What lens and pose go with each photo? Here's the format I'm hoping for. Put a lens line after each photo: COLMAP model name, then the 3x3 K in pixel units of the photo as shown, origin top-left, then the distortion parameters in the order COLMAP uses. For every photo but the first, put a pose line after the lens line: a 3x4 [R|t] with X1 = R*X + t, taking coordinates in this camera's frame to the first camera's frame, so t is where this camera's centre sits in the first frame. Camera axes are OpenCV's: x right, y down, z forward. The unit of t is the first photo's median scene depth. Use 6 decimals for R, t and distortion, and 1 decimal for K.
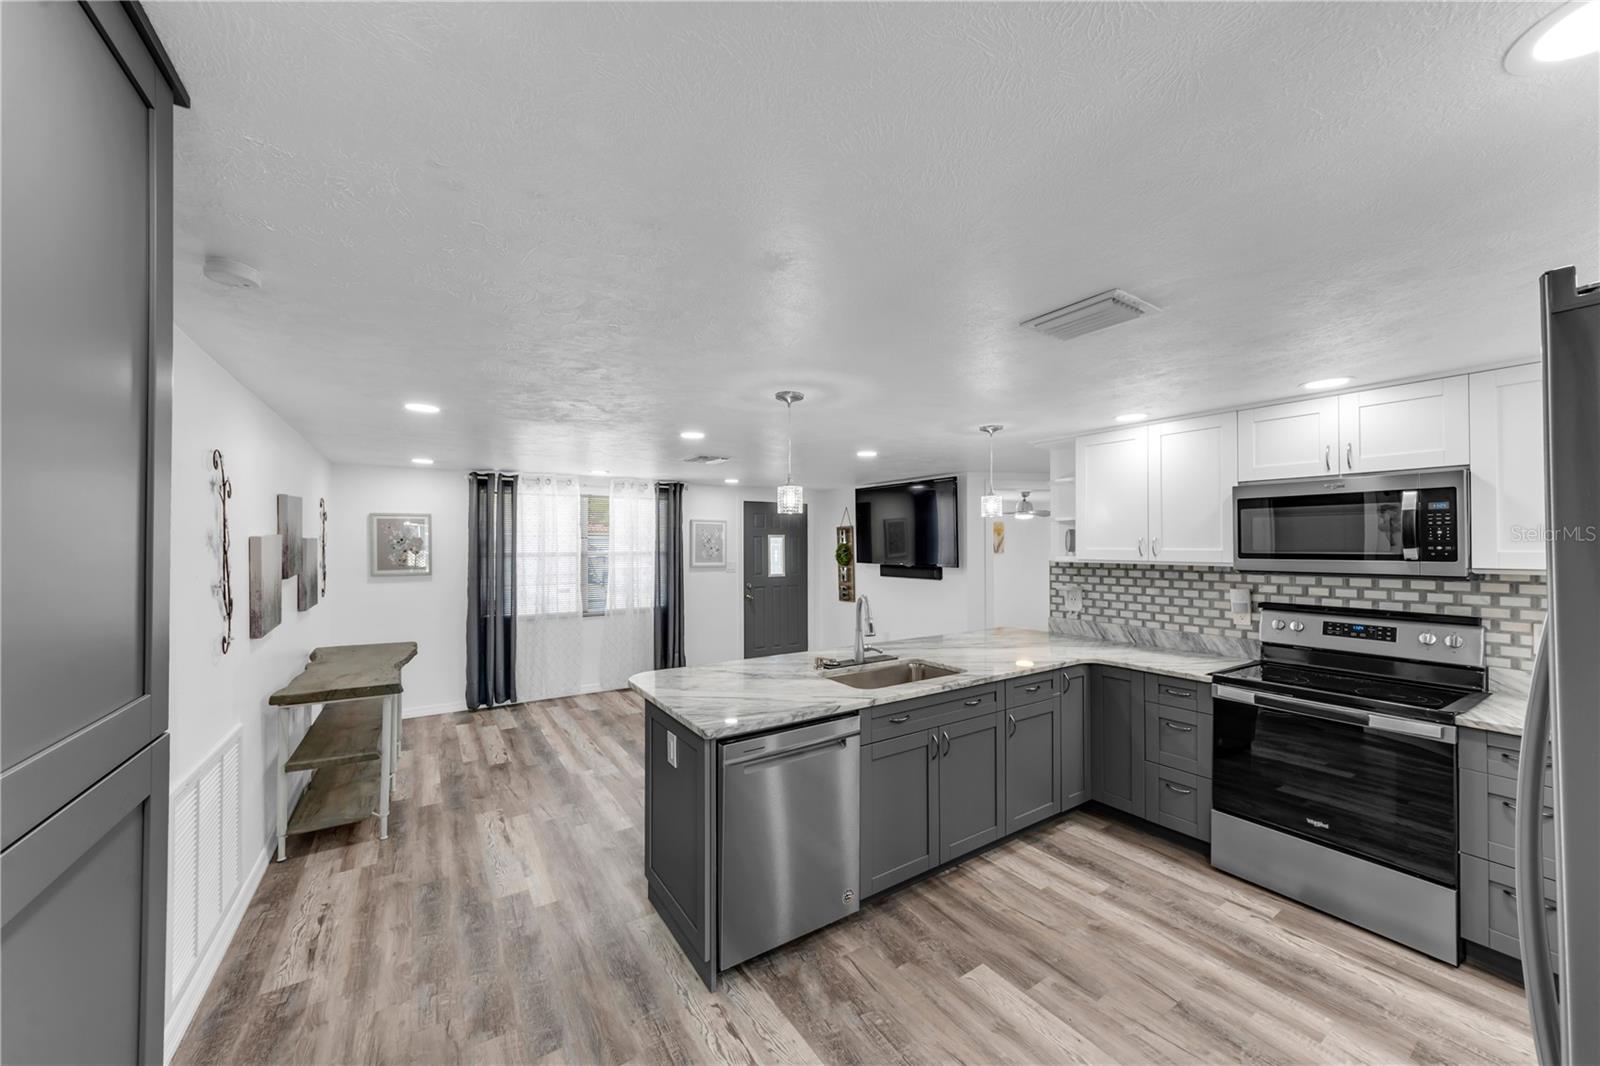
lens RADIAL K [[572.9, 0, 795.4], [0, 572.9, 541.7], [0, 0, 1]] dist [-0.001583, -0.000206]
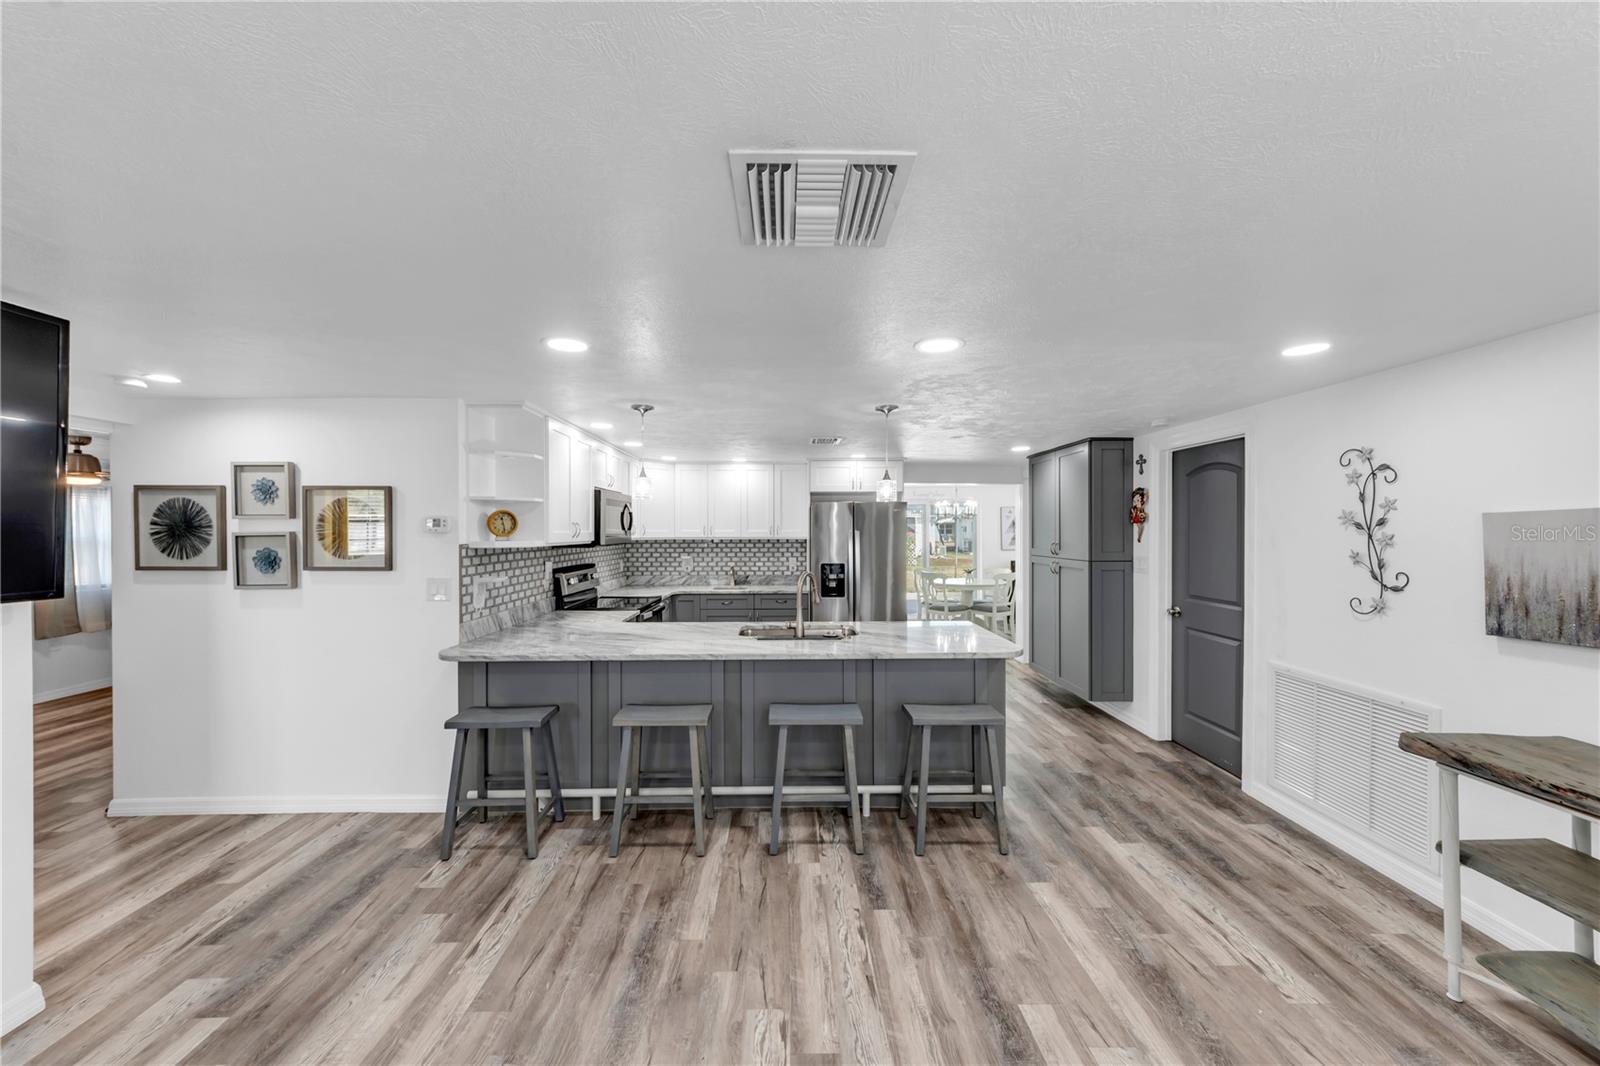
lens RADIAL K [[577.3, 0, 794.7], [0, 577.3, 531.9], [0, 0, 1]] dist [-0.000635, -0.000343]
pose [[-0.845218, 0.000733, 0.534421, -0.376445], [0.001286, 0.999999, 0.000662, 0.011664], [-0.534420, 0.001247, -0.845218, 1.591061]]
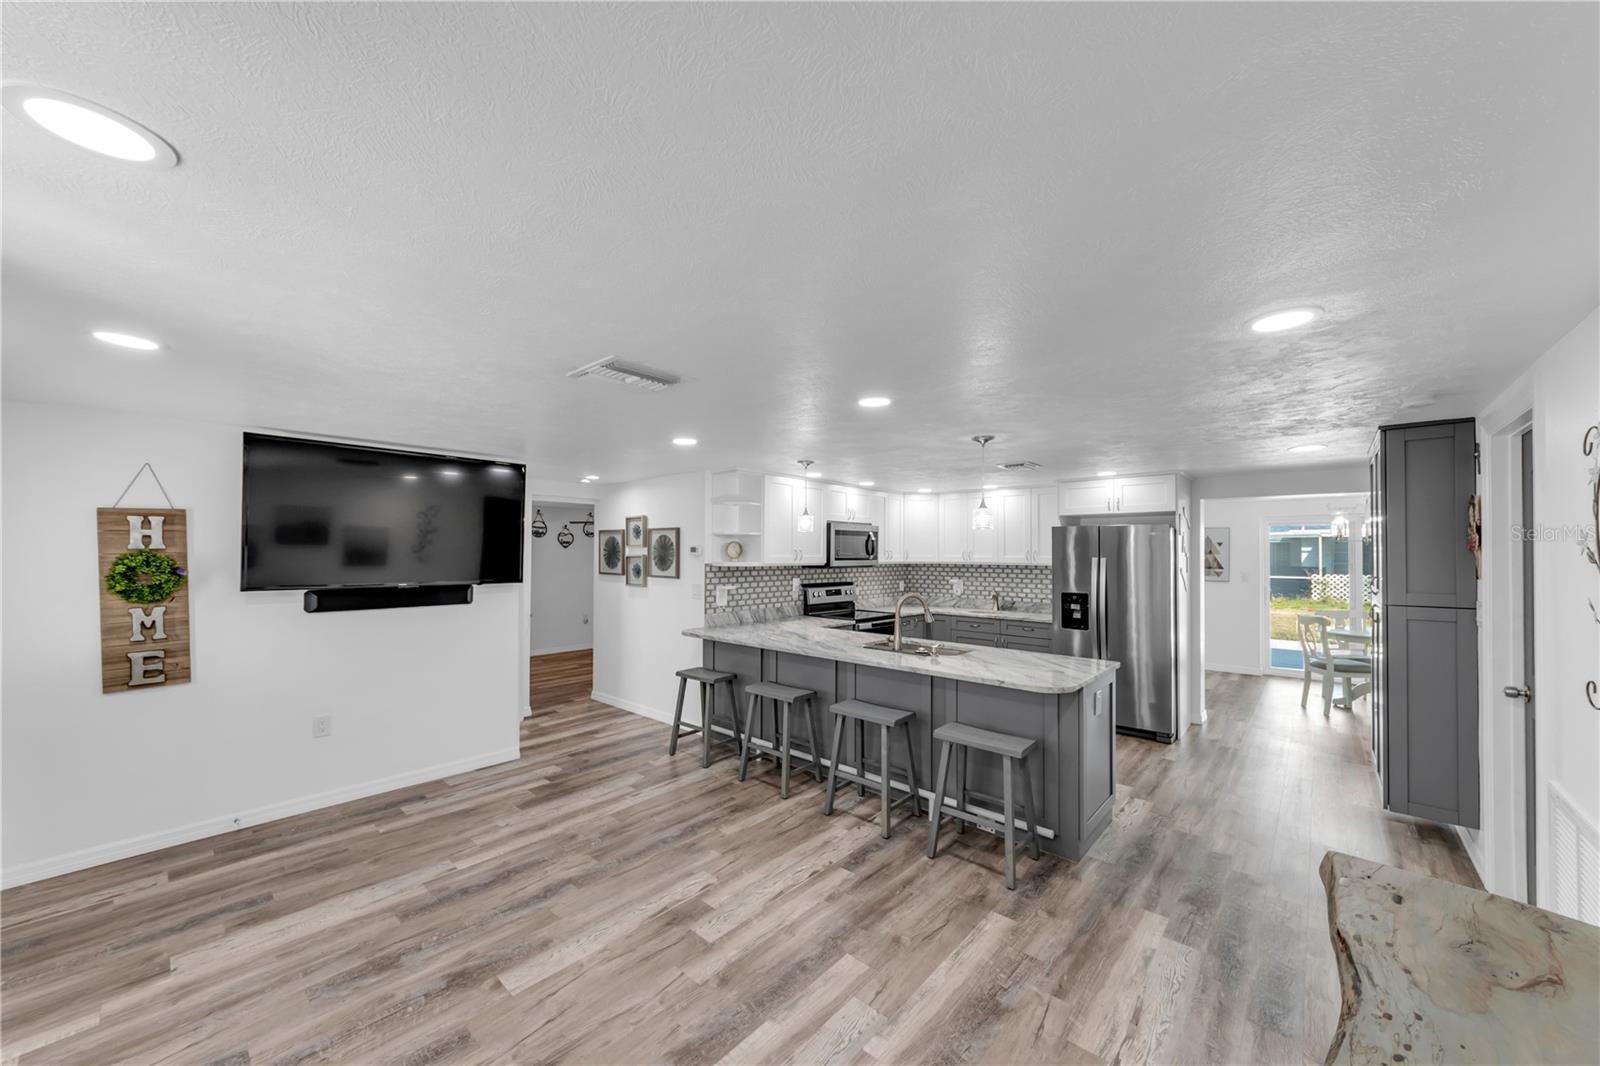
lens RADIAL K [[584.0, 0, 797.7], [0, 584.0, 548.5], [0, 0, 1]] dist [0.000982, 0.000056]
pose [[-0.253289, 0.007345, 0.967363, -0.859265], [-0.007435, 0.999927, -0.009539, 0.006669], [-0.967362, -0.009608, -0.253216, 1.267641]]
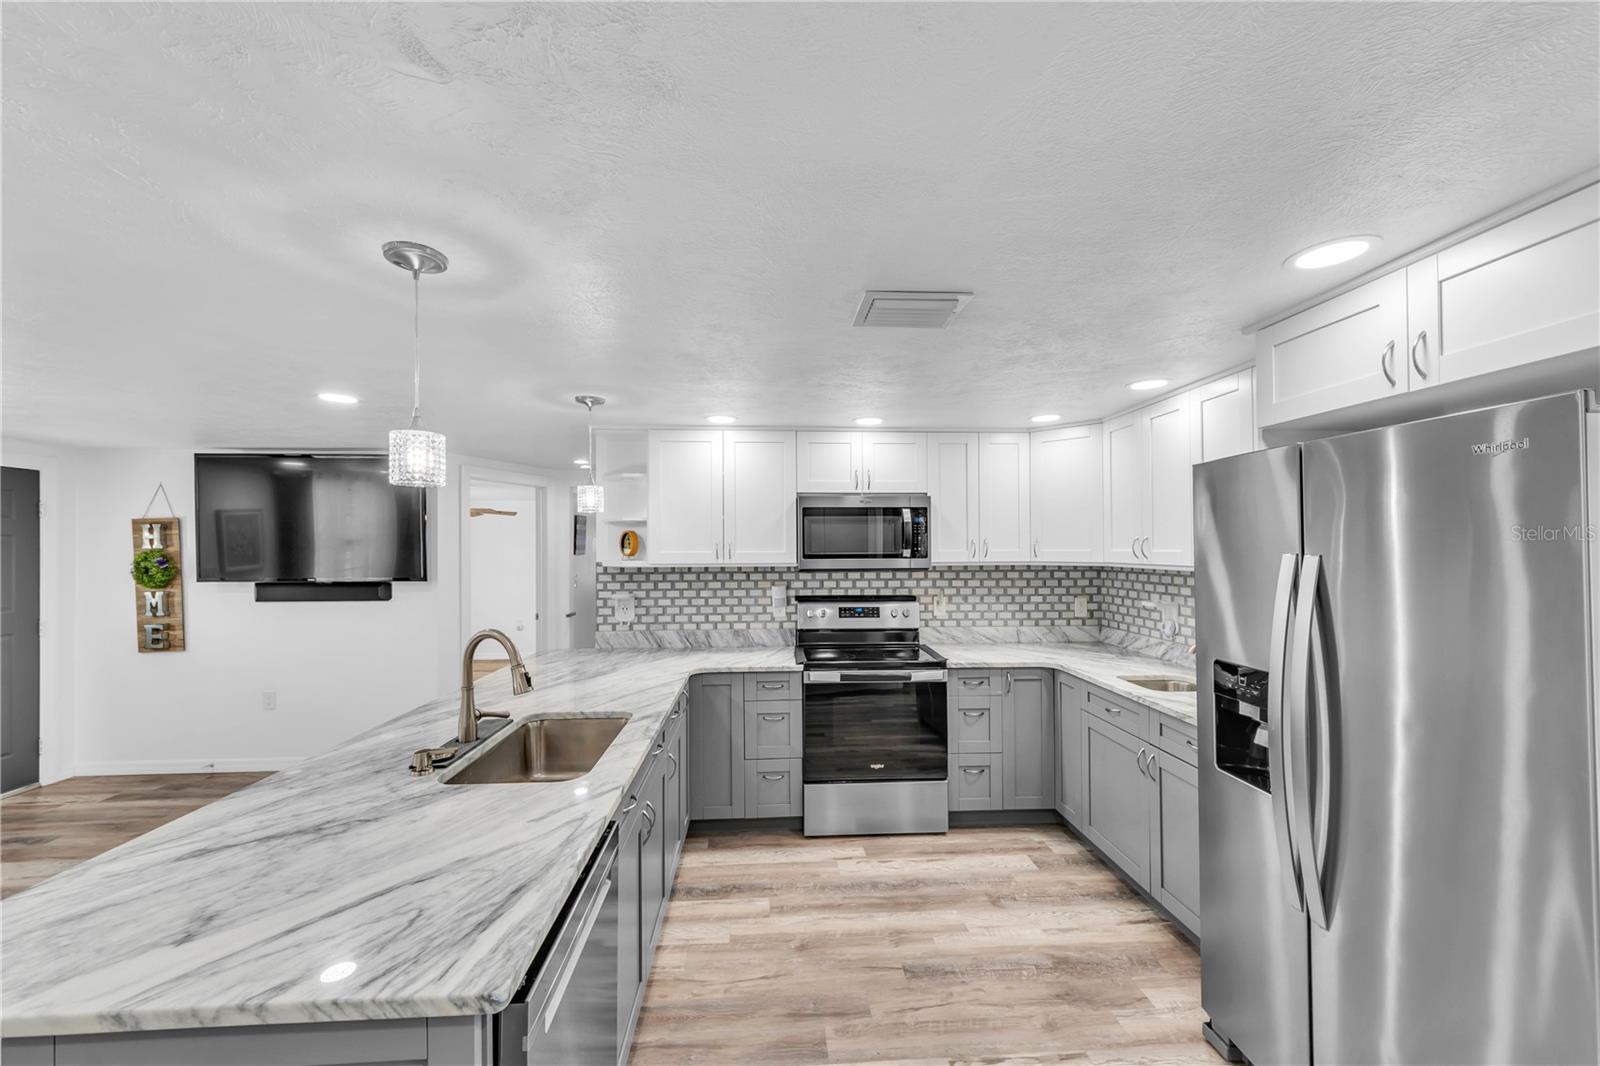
lens RADIAL K [[610.1, 0, 793.5], [0, 610.1, 542.7], [0, 0, 1]] dist [0.002405, 0.000226]
pose [[0.501372, 0.005363, 0.865215, -0.232226], [0.000769, 0.999978, -0.006644, 0.003406], [-0.865232, 0.003996, 0.501357, 0.313853]]
